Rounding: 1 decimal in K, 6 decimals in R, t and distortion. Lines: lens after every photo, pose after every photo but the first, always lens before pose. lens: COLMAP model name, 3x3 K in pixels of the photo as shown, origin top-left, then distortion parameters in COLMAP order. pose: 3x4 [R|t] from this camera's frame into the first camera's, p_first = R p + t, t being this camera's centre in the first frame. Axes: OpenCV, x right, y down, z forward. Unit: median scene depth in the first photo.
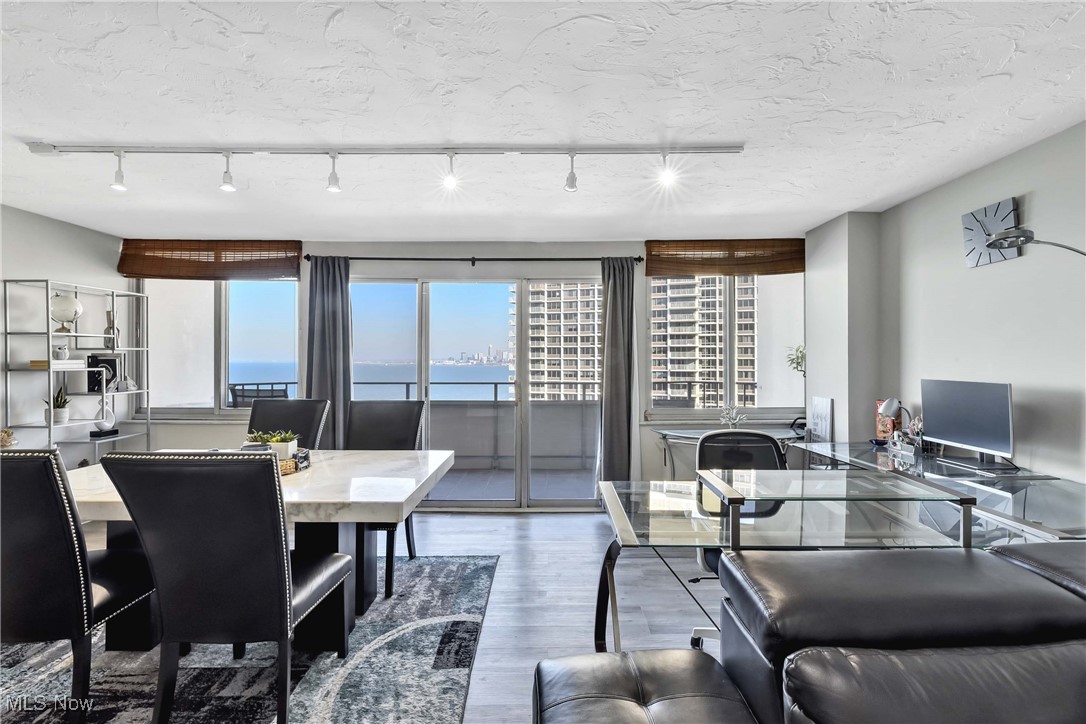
lens RADIAL K [[482.4, 0, 546.0], [0, 482.4, 357.5], [0, 0, 1]] dist [0.000593, -0.000384]
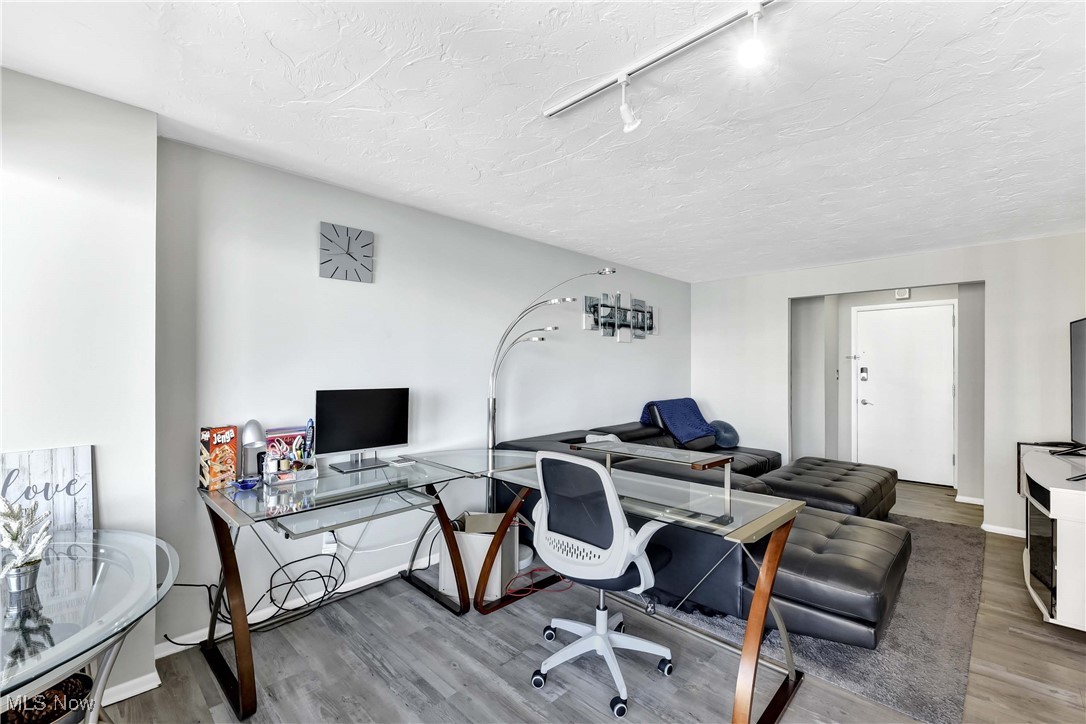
lens RADIAL K [[460.7, 0, 531.3], [0, 460.7, 367.8], [0, 0, 1]] dist [-0.013380, -0.000142]
pose [[-0.708515, 0.003947, 0.705685, -0.059541], [-0.001987, 0.999969, -0.007588, 0.005029], [-0.705693, -0.006778, -0.708486, 0.875002]]
